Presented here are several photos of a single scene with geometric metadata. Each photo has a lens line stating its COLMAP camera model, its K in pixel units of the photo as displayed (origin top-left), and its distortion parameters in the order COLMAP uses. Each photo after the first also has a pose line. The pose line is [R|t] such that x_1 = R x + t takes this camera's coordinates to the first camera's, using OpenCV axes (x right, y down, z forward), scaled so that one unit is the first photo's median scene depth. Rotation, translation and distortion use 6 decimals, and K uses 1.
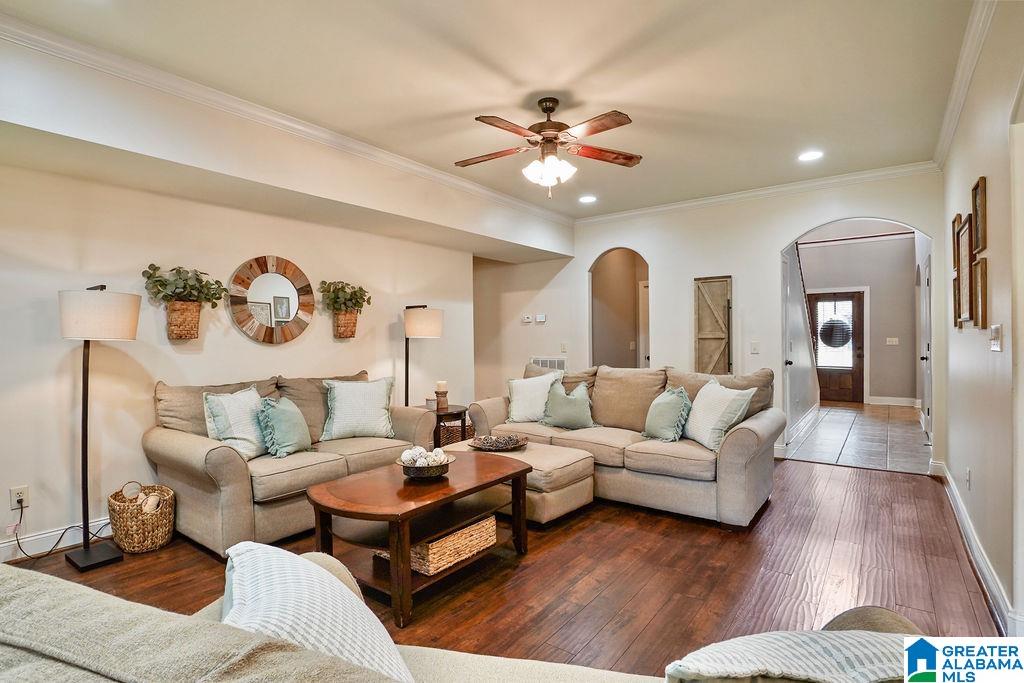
lens RADIAL K [[502.4, 0, 504.2], [0, 502.4, 342.2], [0, 0, 1]] dist [-0.021755, -0.003297]
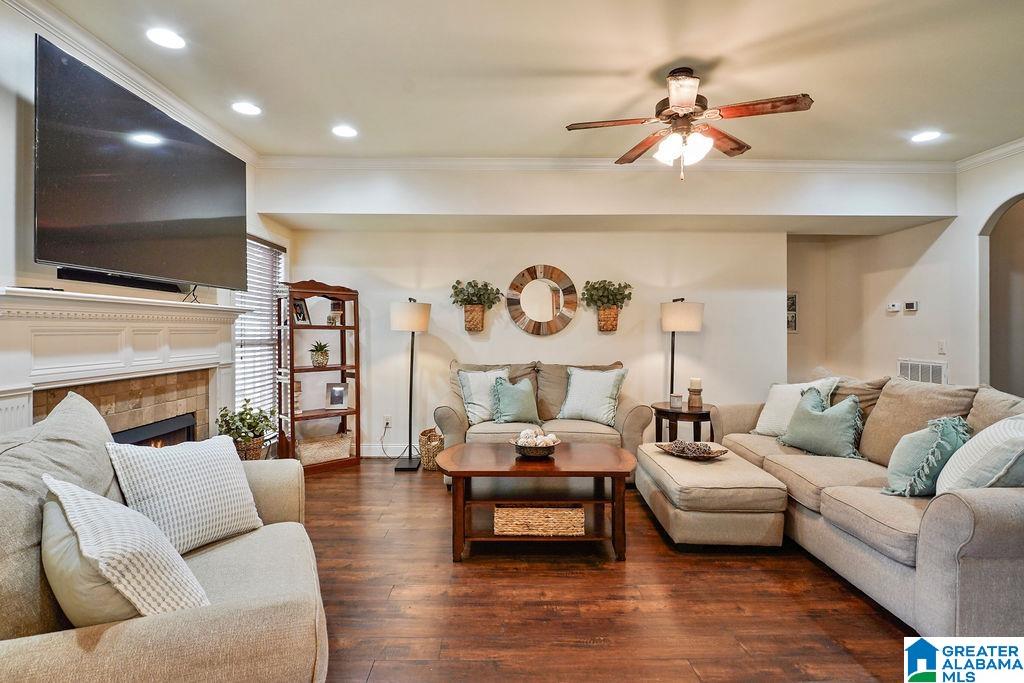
lens RADIAL K [[502.4, 0, 507.2], [0, 502.4, 325.7], [0, 0, 1]] dist [-0.021755, -0.003297]
pose [[0.613140, 0.006665, -0.789946, 0.496837], [-0.012957, 0.999915, -0.001620, -0.018361], [0.789868, 0.011229, 0.613174, 0.173961]]
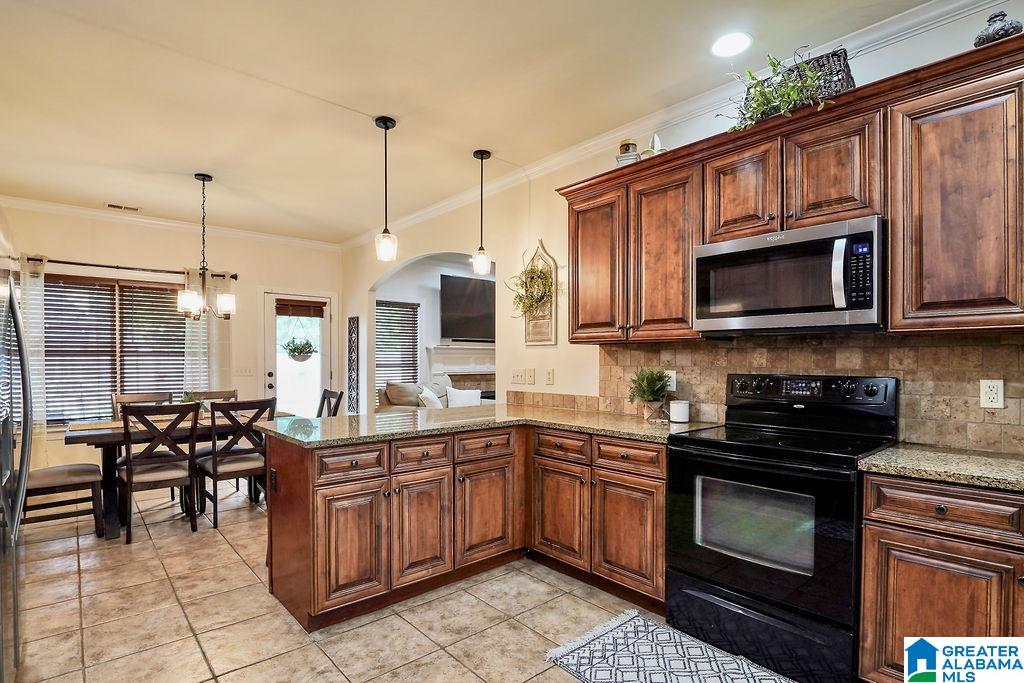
lens RADIAL K [[502.4, 0, 504.5], [0, 502.4, 363.9], [0, 0, 1]] dist [-0.021755, -0.003297]
pose [[-0.204912, 0.020175, -0.978573, 1.615481], [-0.001986, 0.999777, 0.021028, -0.023376], [0.978778, 0.006253, -0.204826, 0.728482]]
